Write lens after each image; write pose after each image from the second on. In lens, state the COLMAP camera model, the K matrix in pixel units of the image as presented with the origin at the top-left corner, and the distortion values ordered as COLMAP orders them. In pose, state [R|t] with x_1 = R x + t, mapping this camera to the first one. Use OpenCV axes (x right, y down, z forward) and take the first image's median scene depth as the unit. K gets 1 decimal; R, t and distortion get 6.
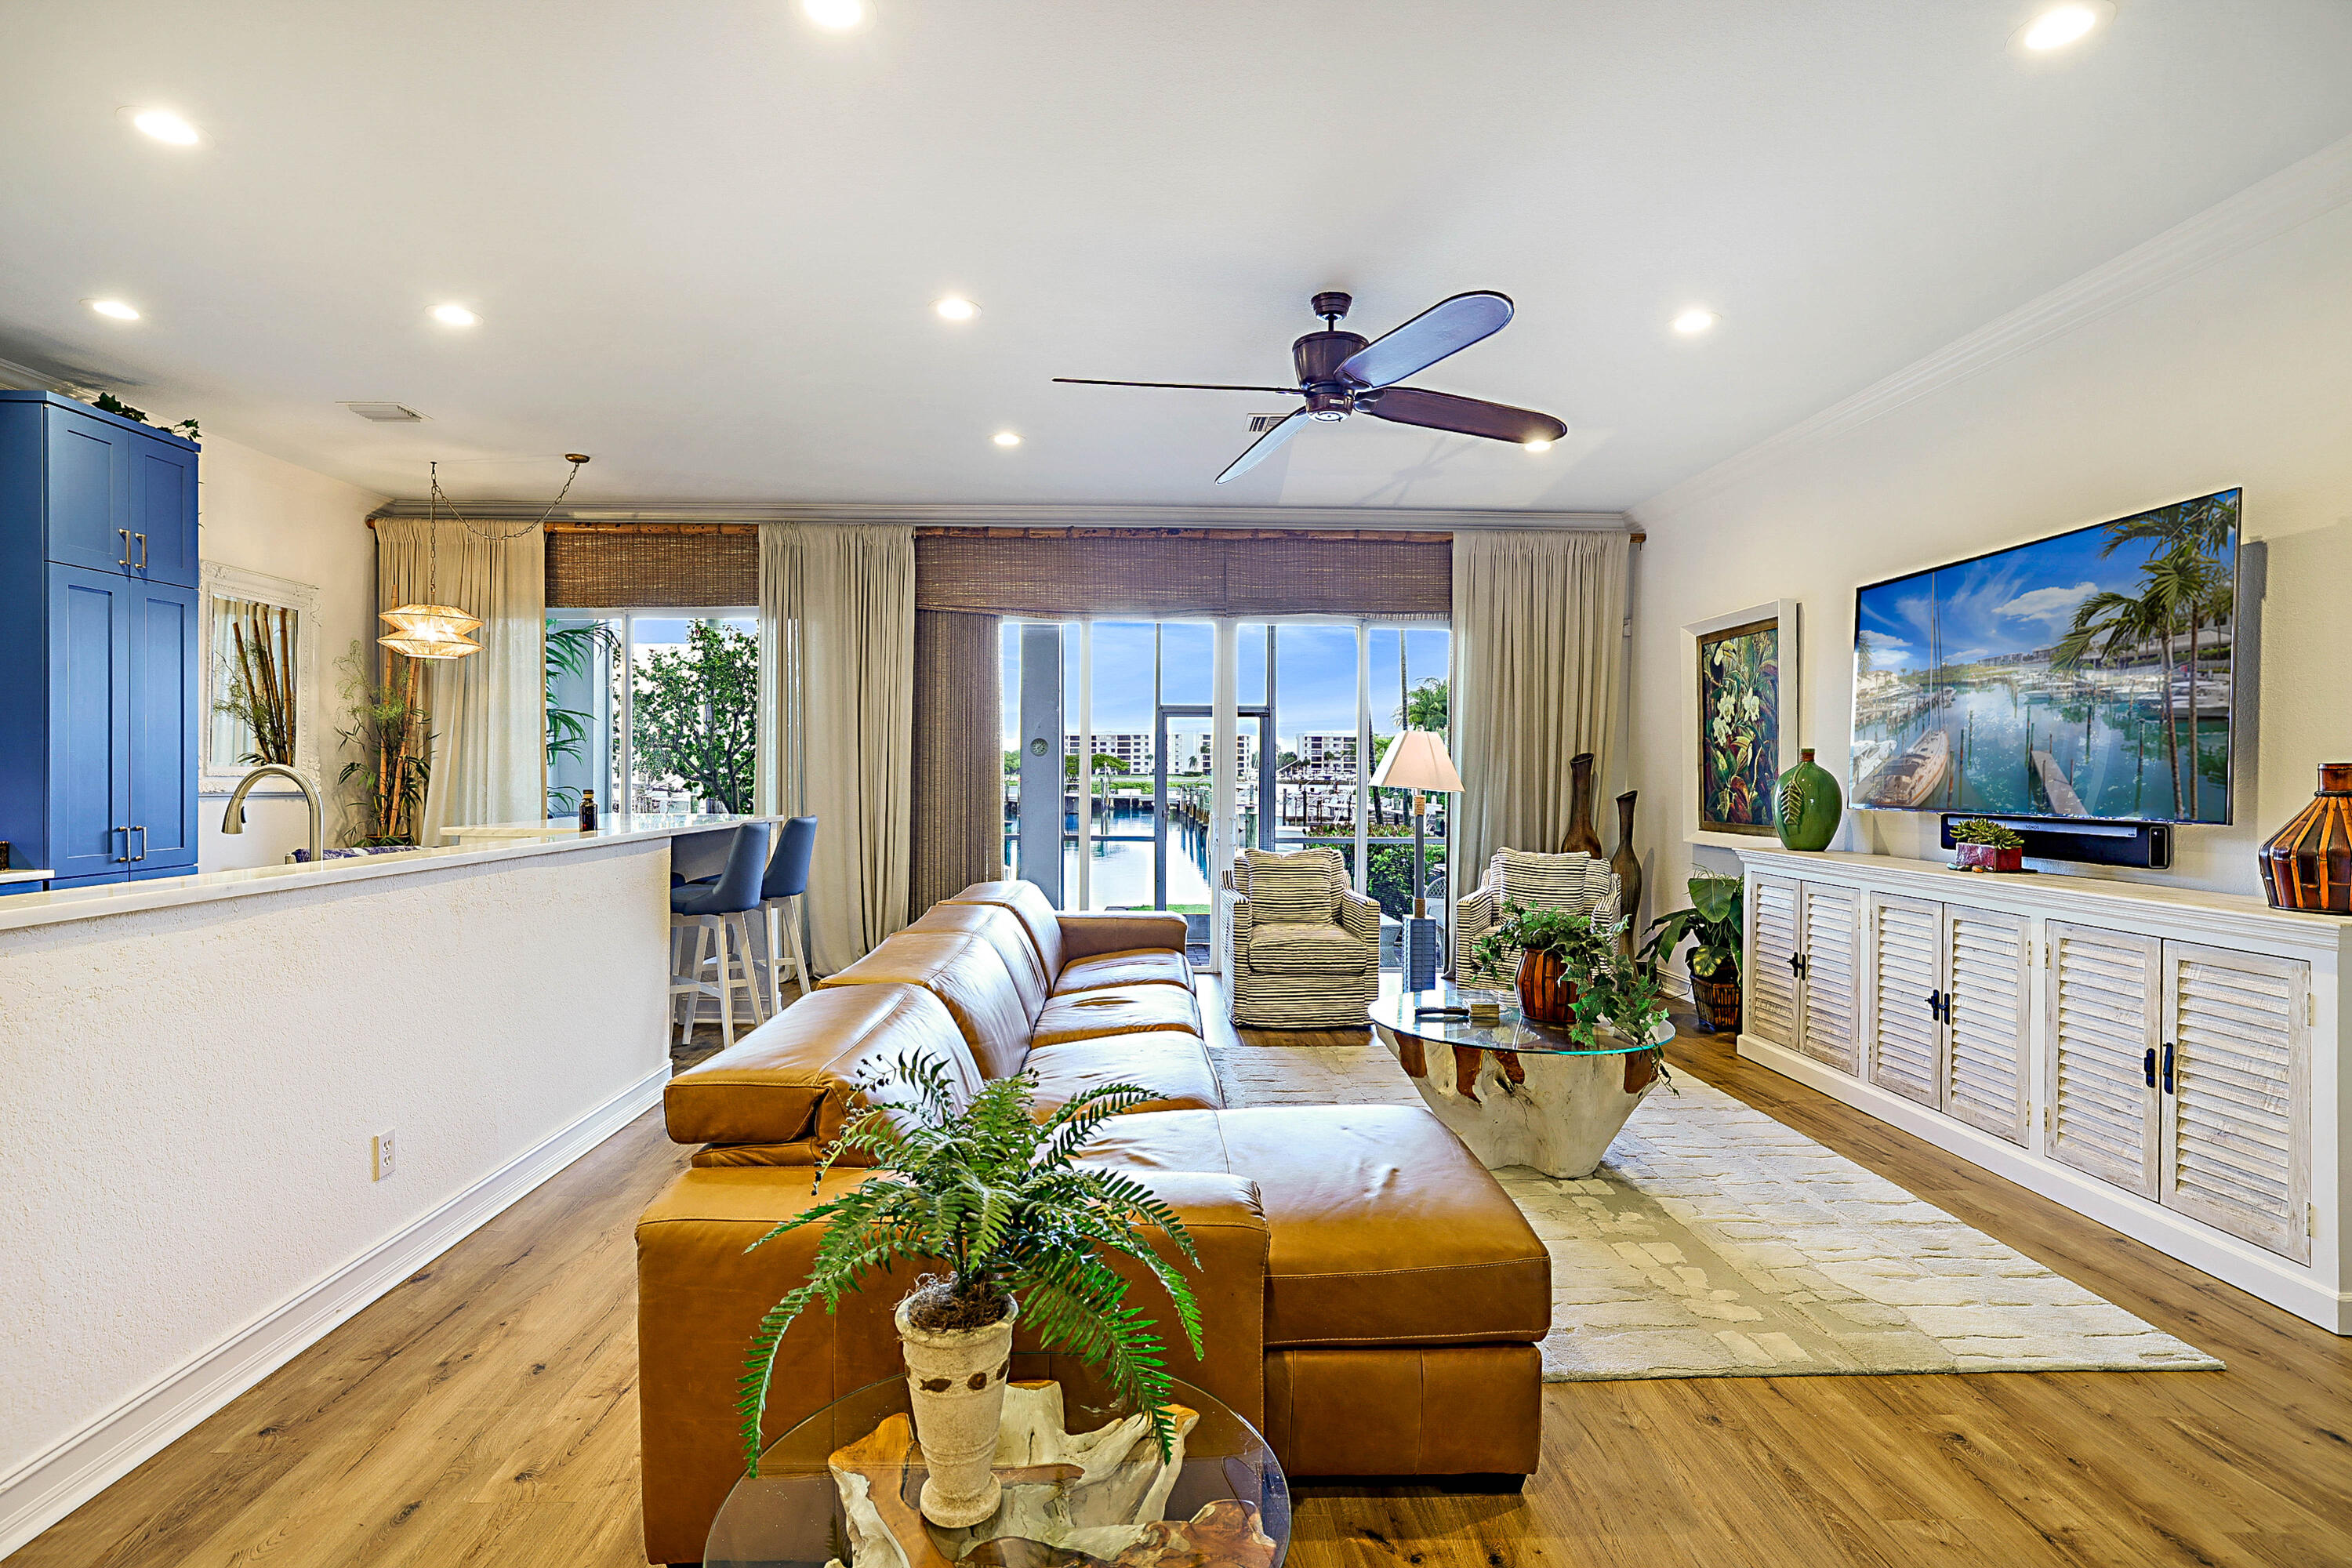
lens RADIAL K [[1113.2, 0, 1159.4], [0, 1113.2, 777.7], [0, 0, 1]] dist [-0.029300, 0.012244]
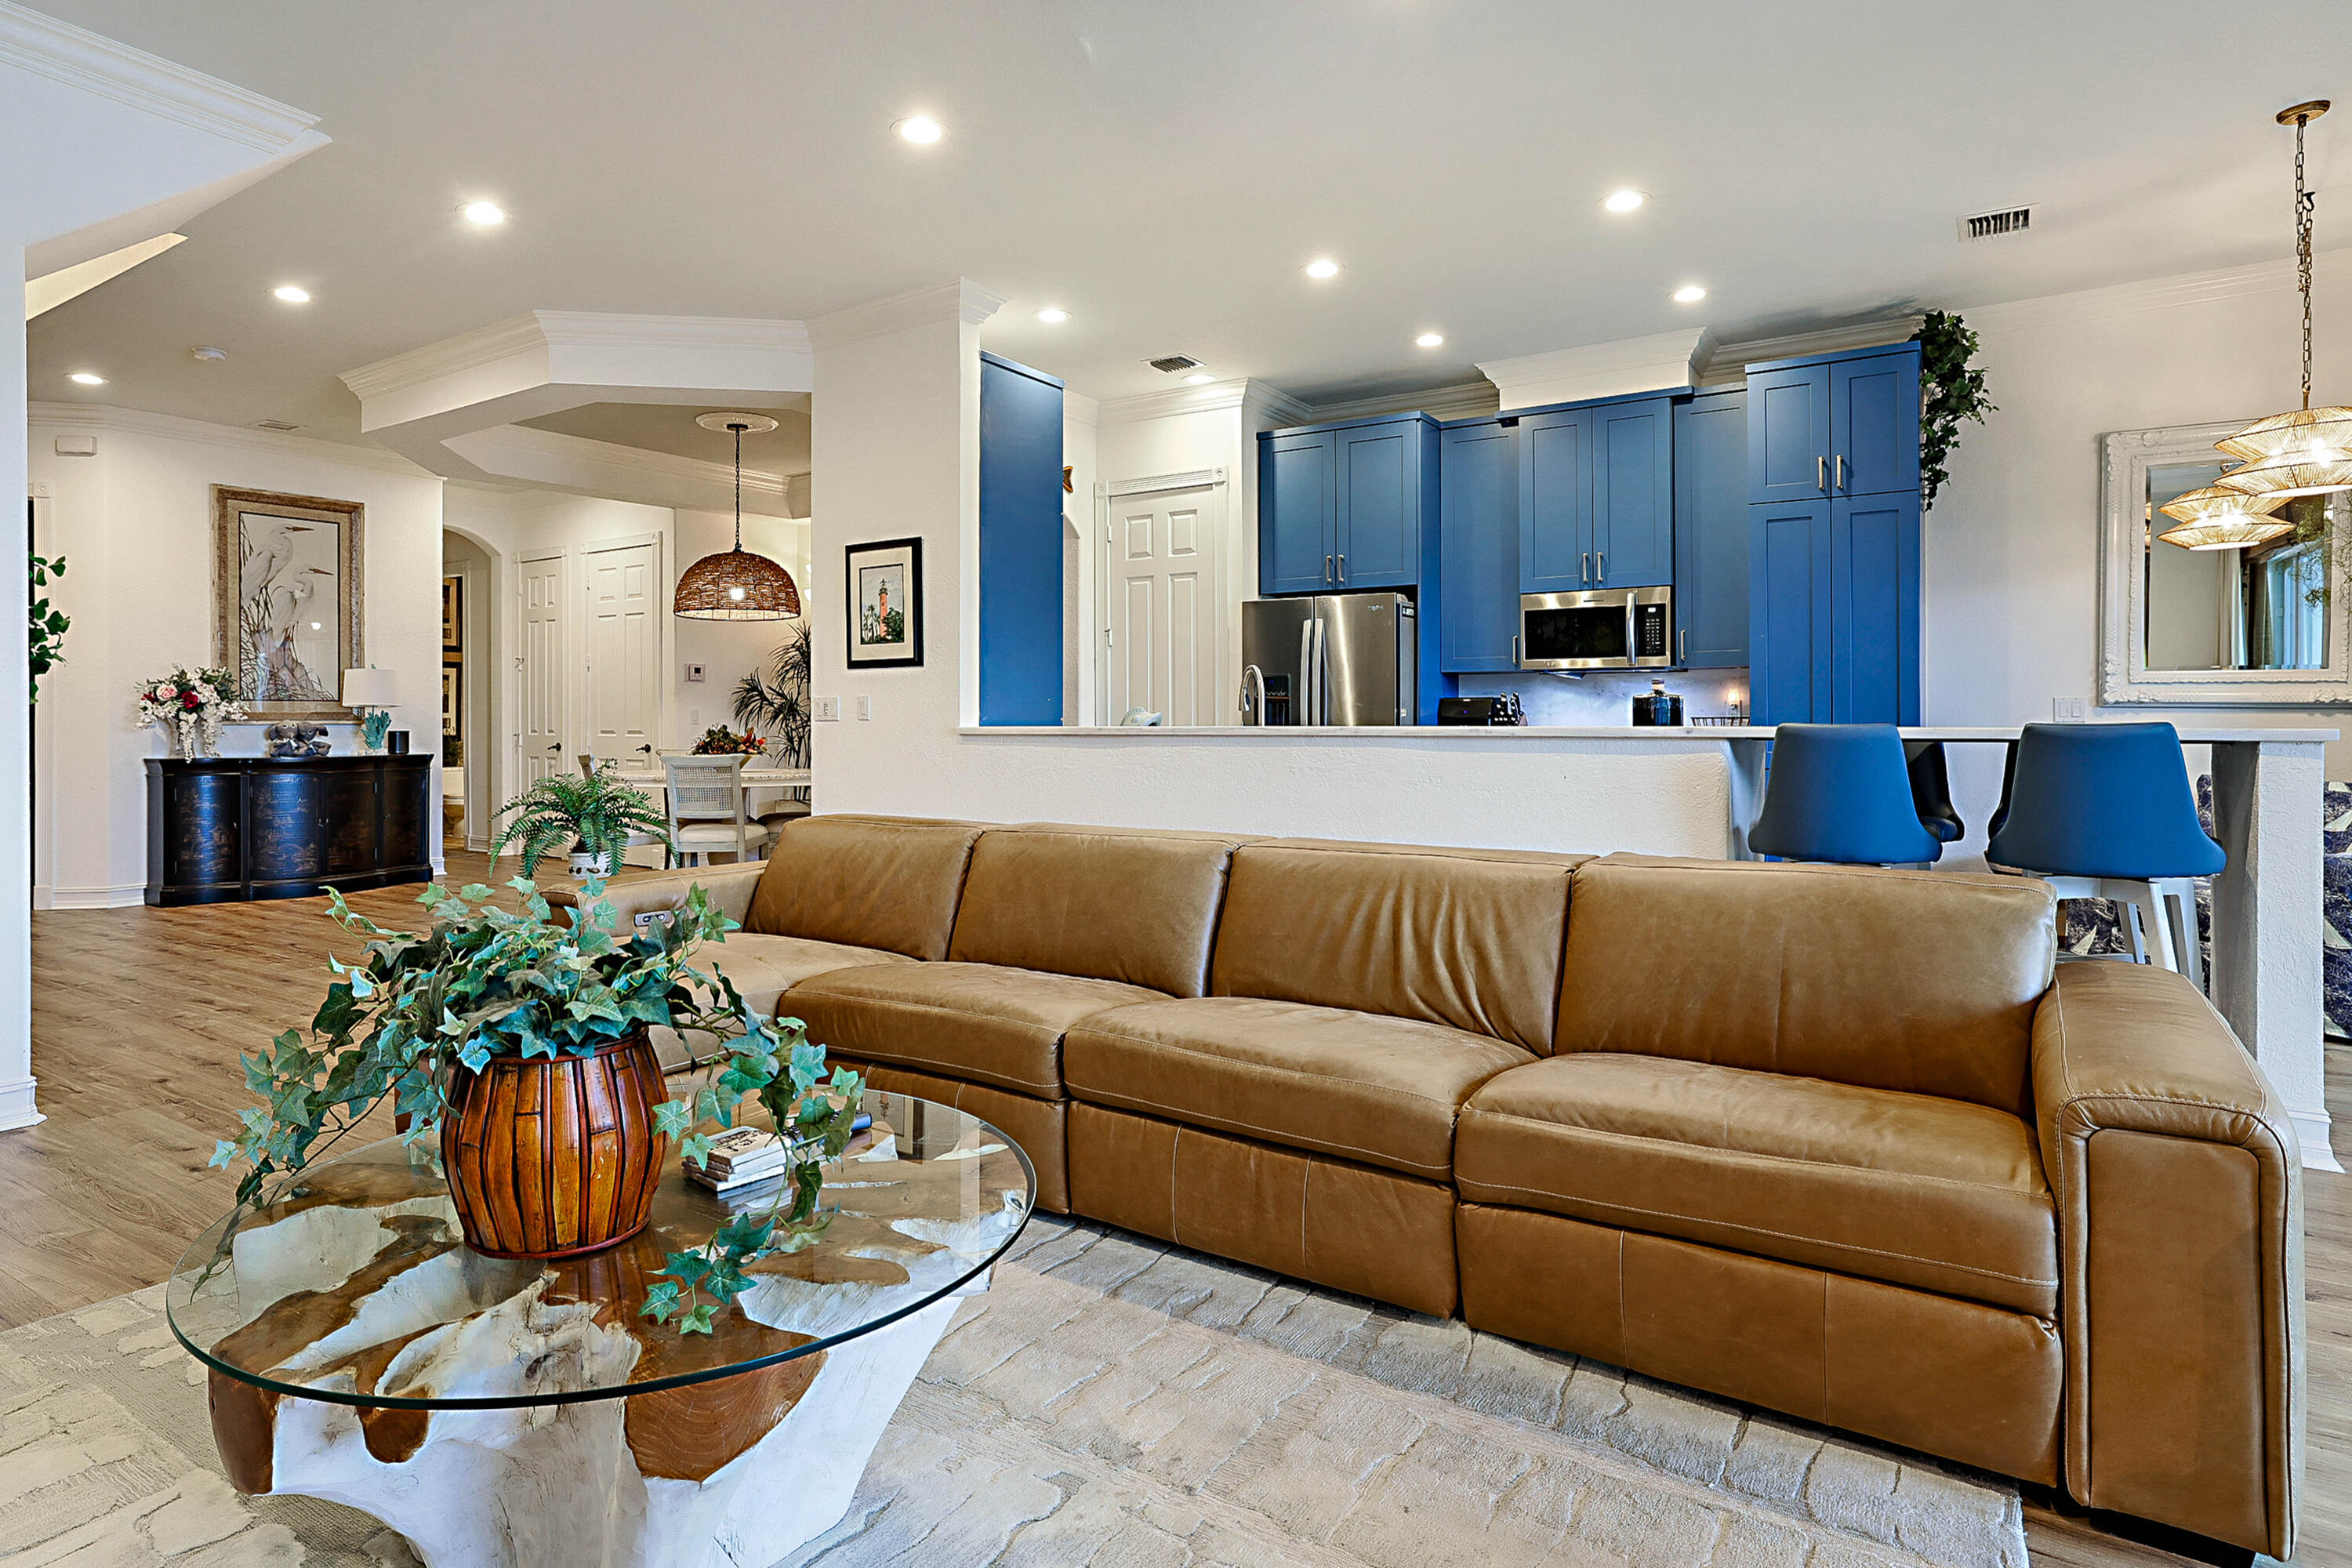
lens RADIAL K [[1250.6, 0, 1115.8], [0, 1250.6, 731.7], [0, 0, 1]] dist [-0.020654, 0.008238]
pose [[-0.569653, -0.000342, -0.821885, 0.433886], [-0.007566, 0.999960, 0.004828, 0.041828], [0.821850, 0.008968, -0.569633, 1.025202]]
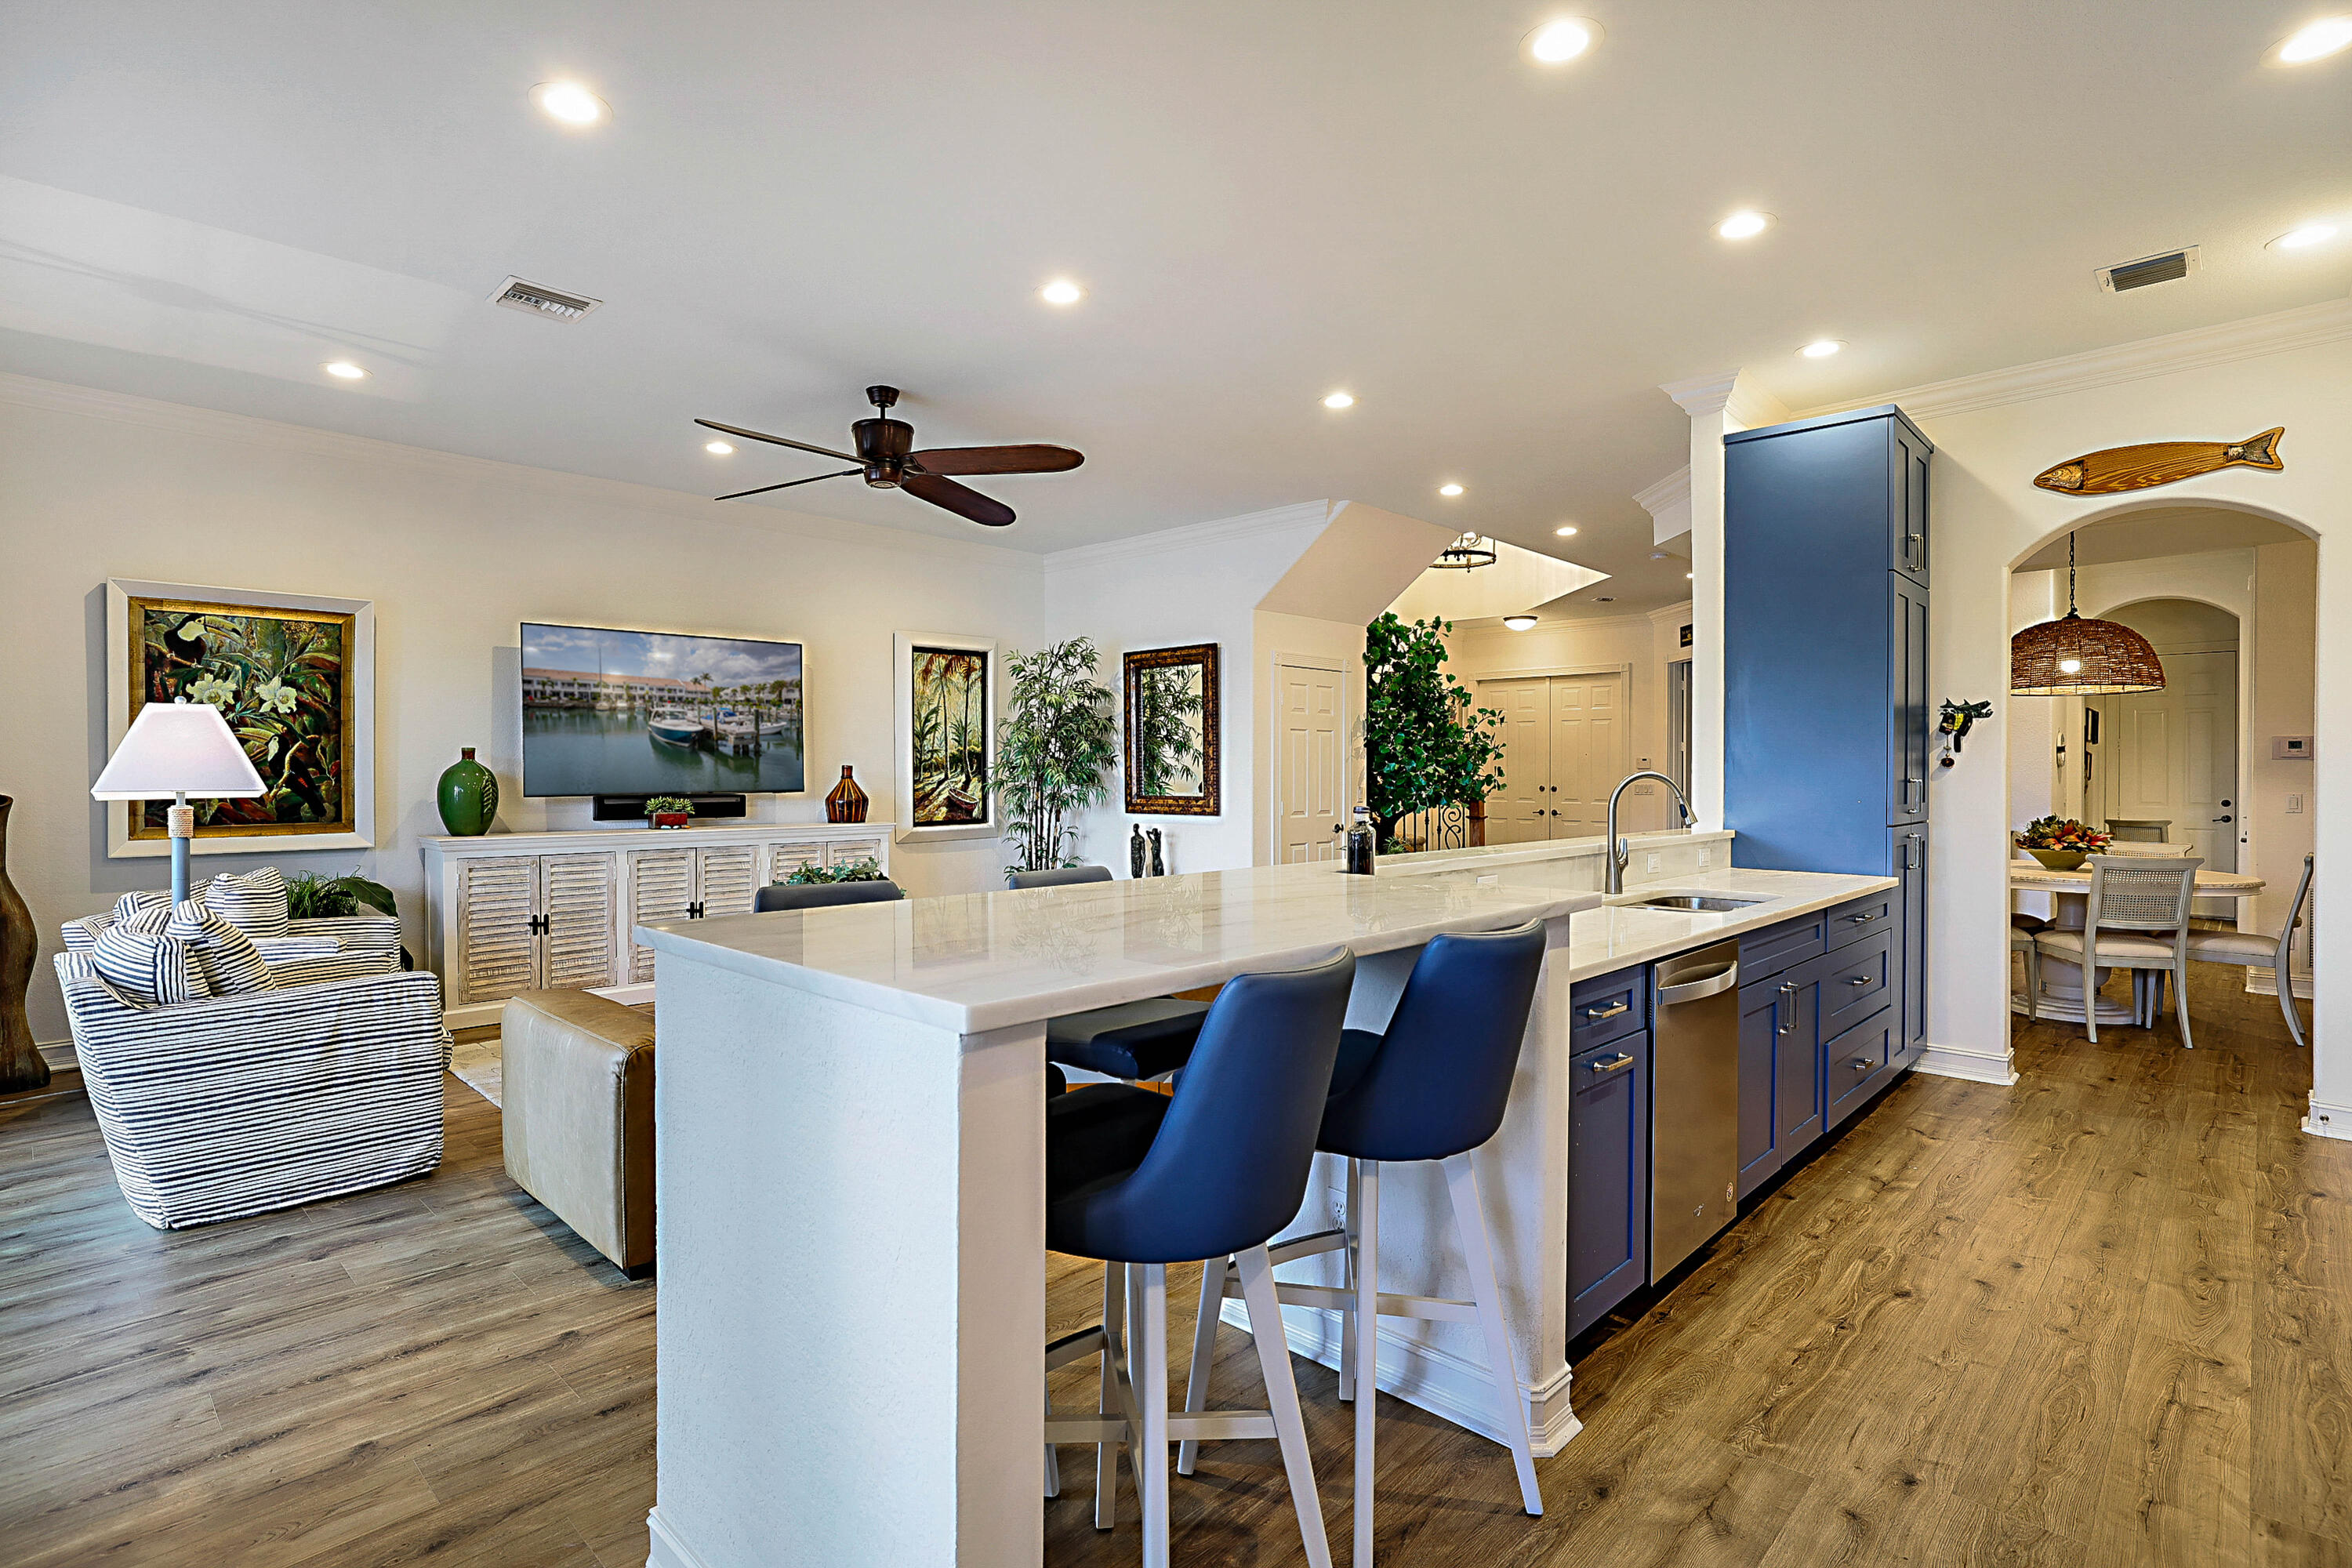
lens RADIAL K [[1166.8, 0, 1157.2], [0, 1166.8, 787.3], [0, 0, 1]] dist [-0.025294, 0.005794]
pose [[-0.696930, -0.017119, 0.716935, -0.784956], [-0.001267, 0.999743, 0.022640, -0.013384], [-0.717138, 0.014871, -0.696772, 1.330517]]
